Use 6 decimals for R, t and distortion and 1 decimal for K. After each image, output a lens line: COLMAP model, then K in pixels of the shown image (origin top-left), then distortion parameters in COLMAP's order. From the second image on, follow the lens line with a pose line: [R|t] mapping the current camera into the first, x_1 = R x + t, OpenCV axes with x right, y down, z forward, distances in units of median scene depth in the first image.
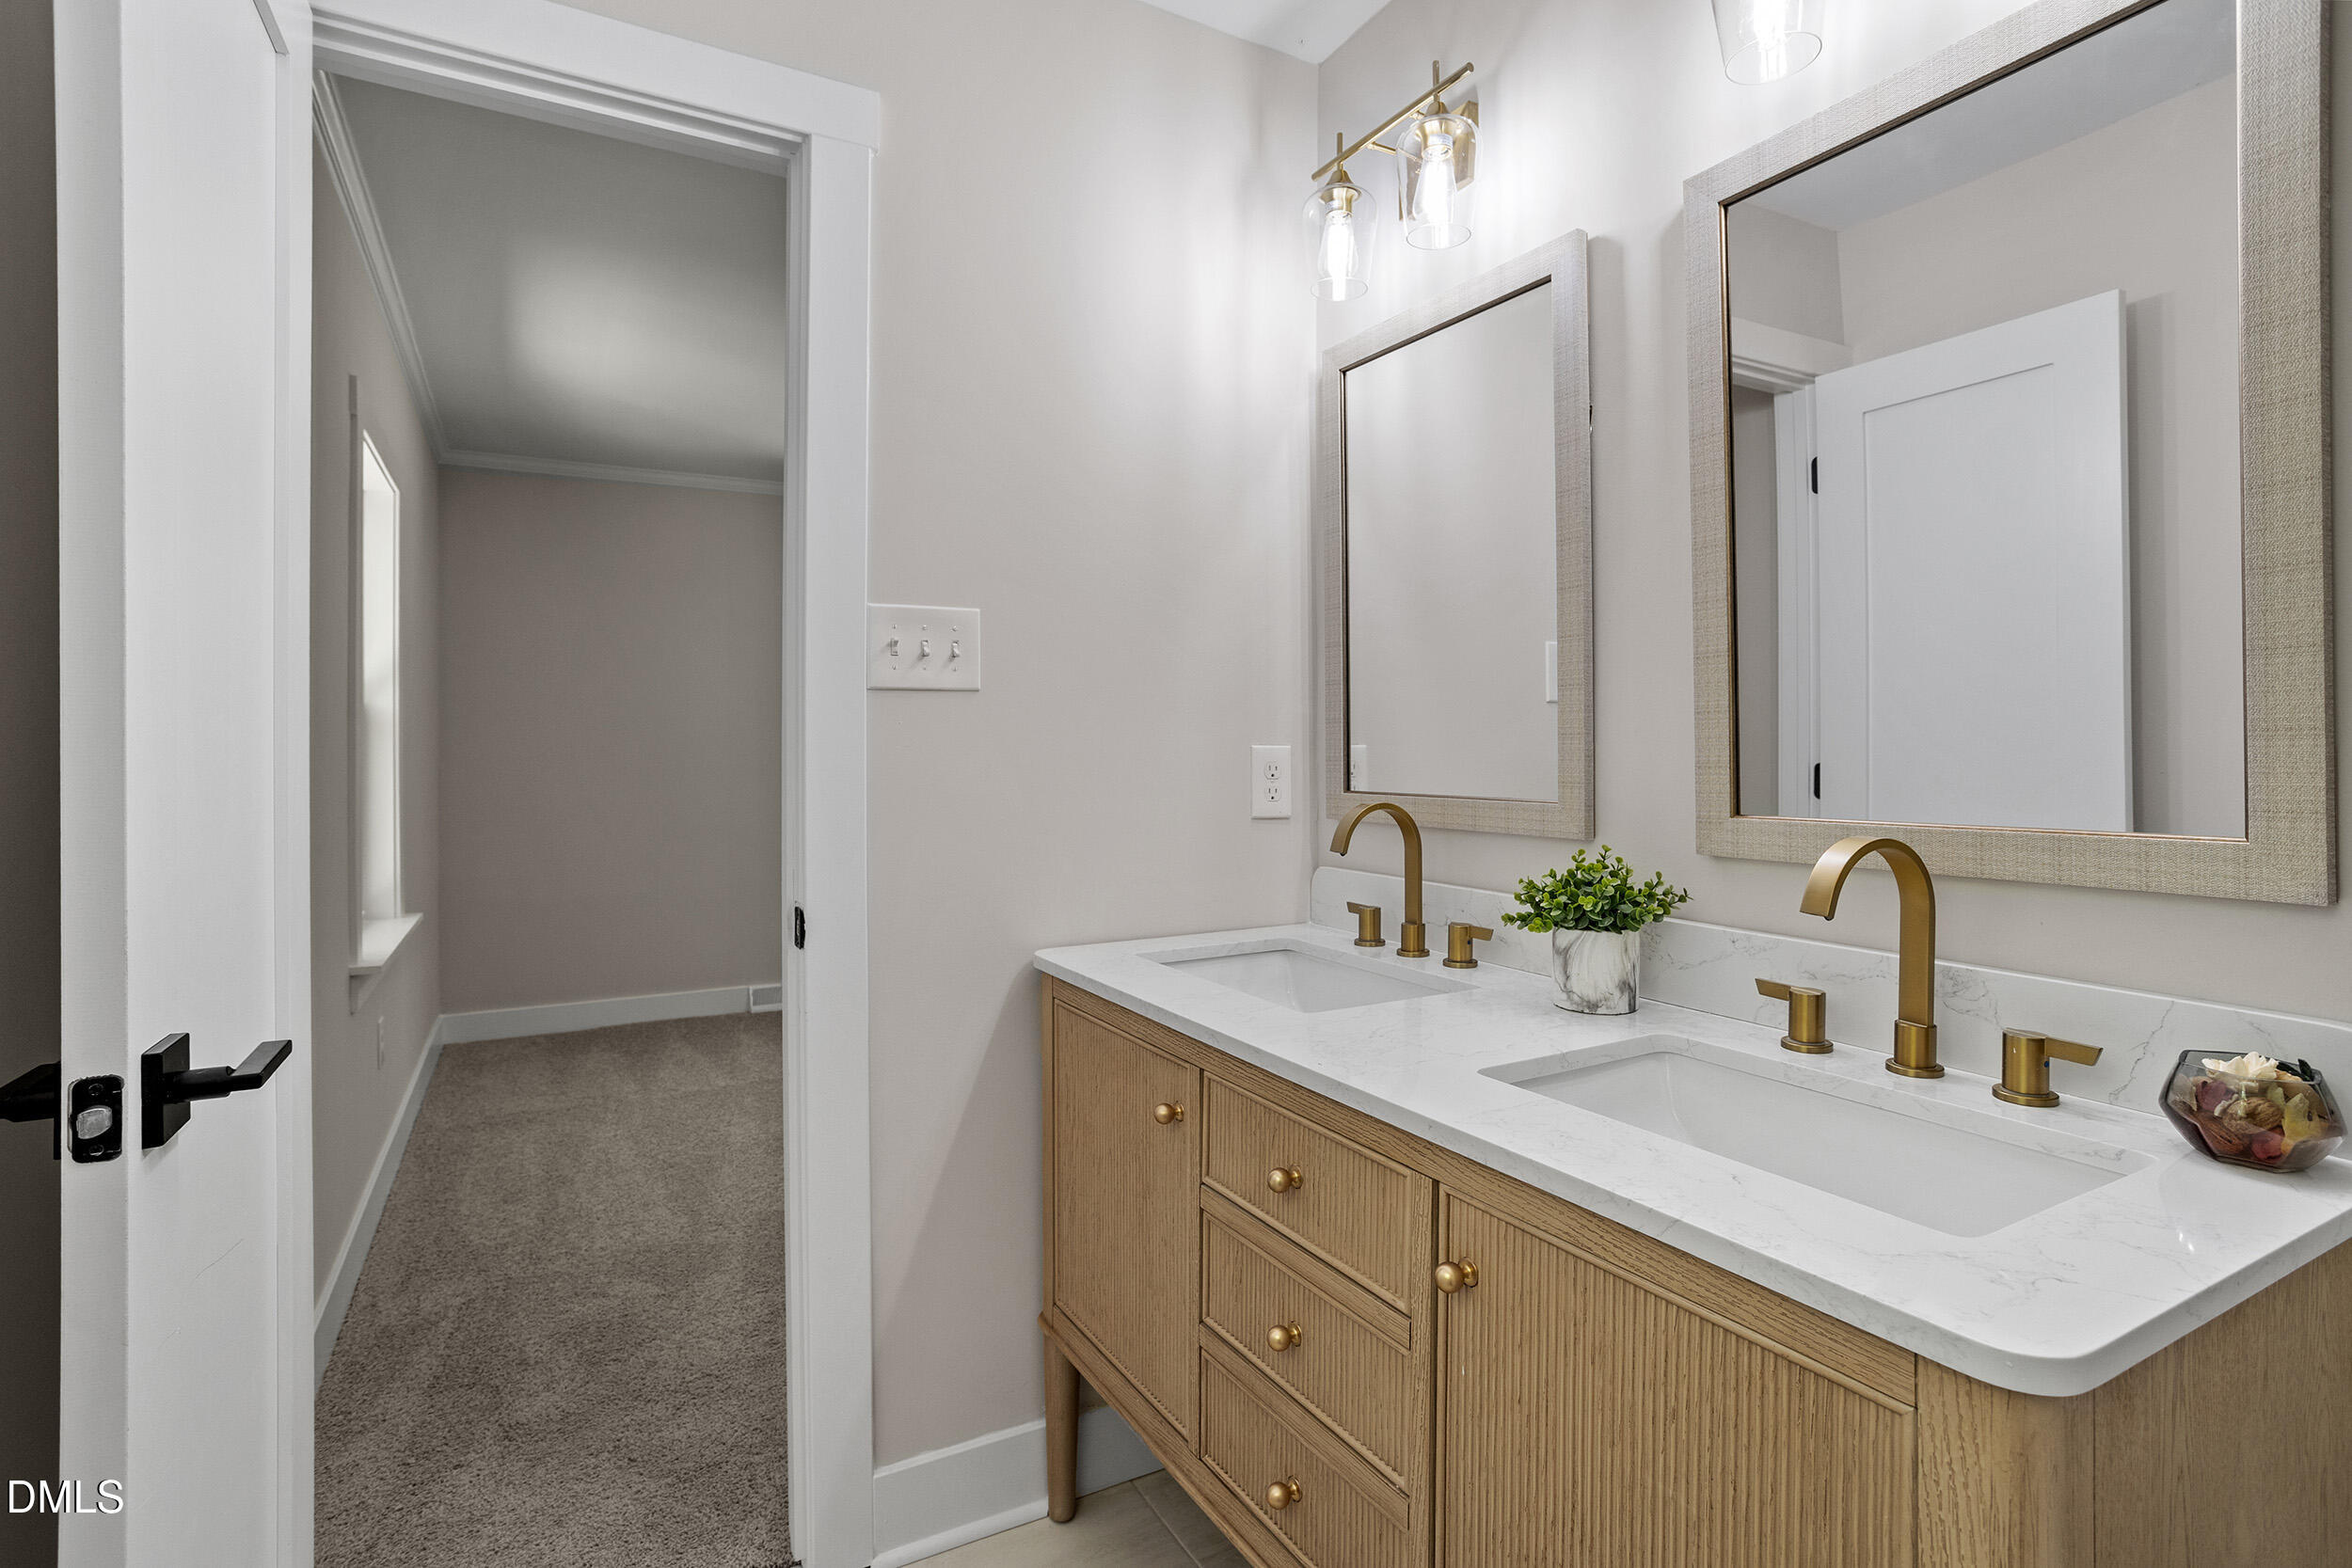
lens RADIAL K [[1135.5, 0, 1183.1], [0, 1135.5, 769.4], [0, 0, 1]] dist [-0.051047, 0.031863]
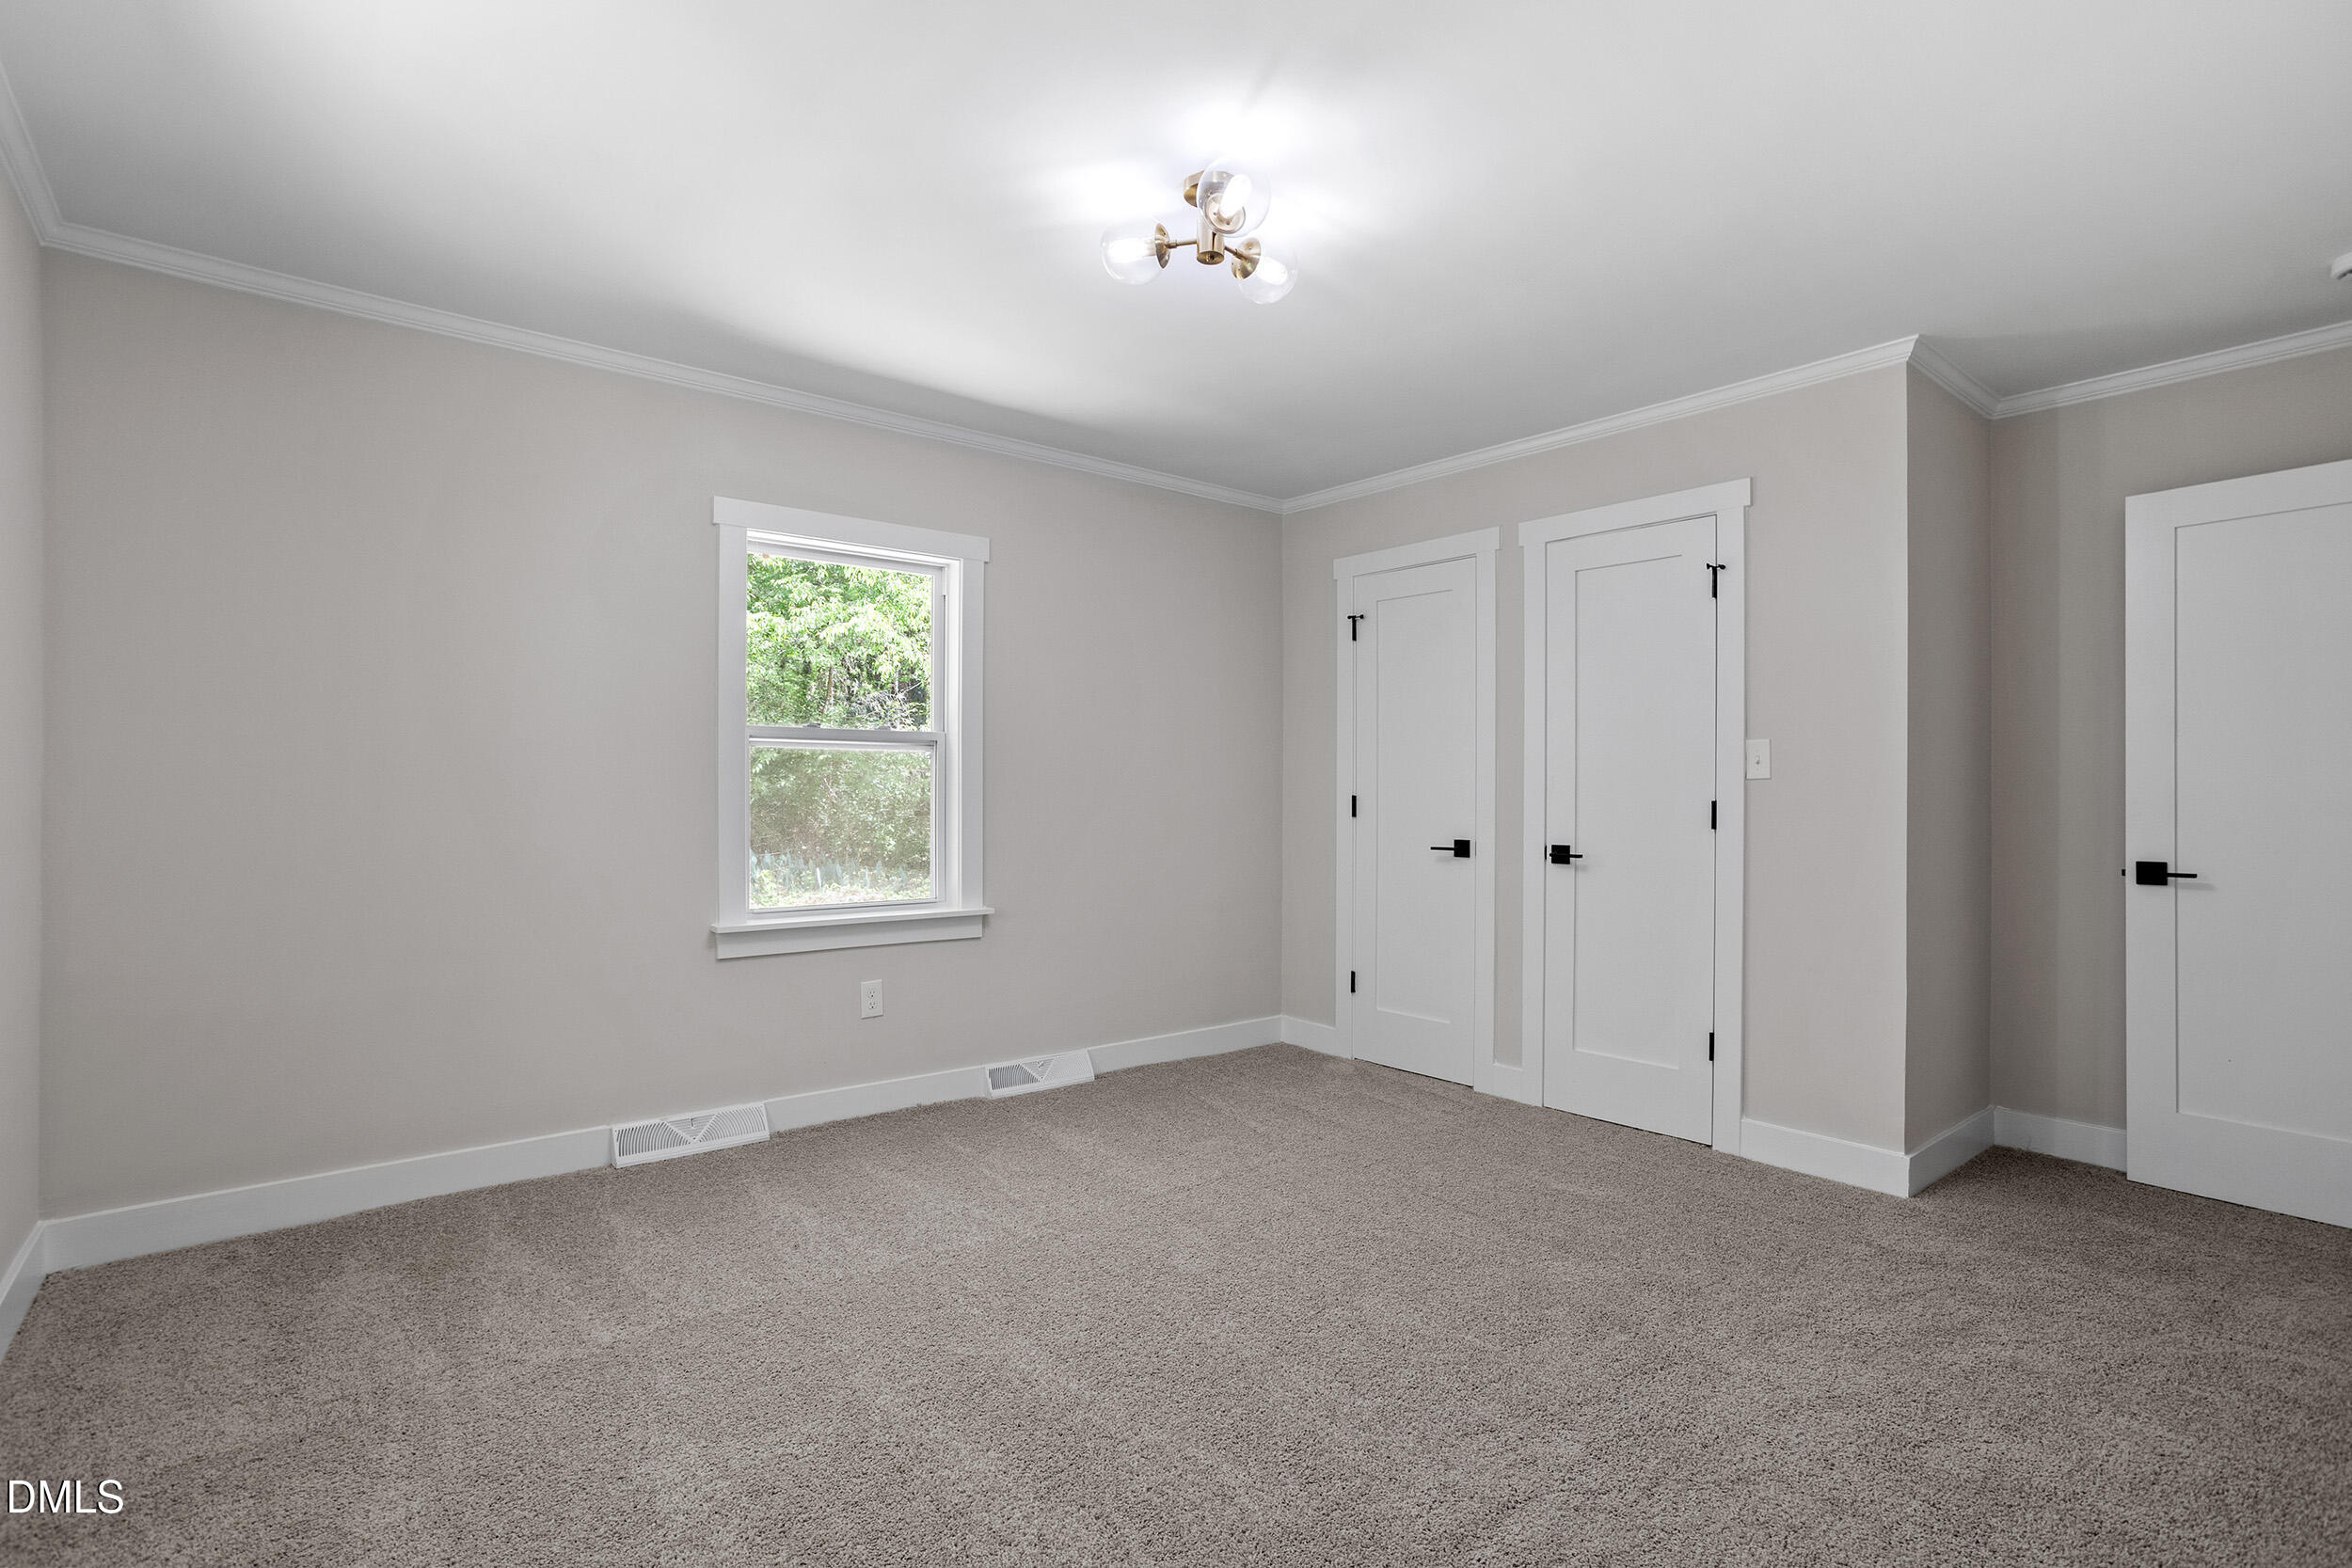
lens RADIAL K [[1135.5, 0, 1183.1], [0, 1135.5, 769.4], [0, 0, 1]] dist [-0.051047, 0.031863]
pose [[0.984617, -0.001481, 0.174719, -0.186827], [0.004771, 0.999819, -0.018414, 0.000888], [-0.174660, 0.018964, 0.984446, 0.326188]]
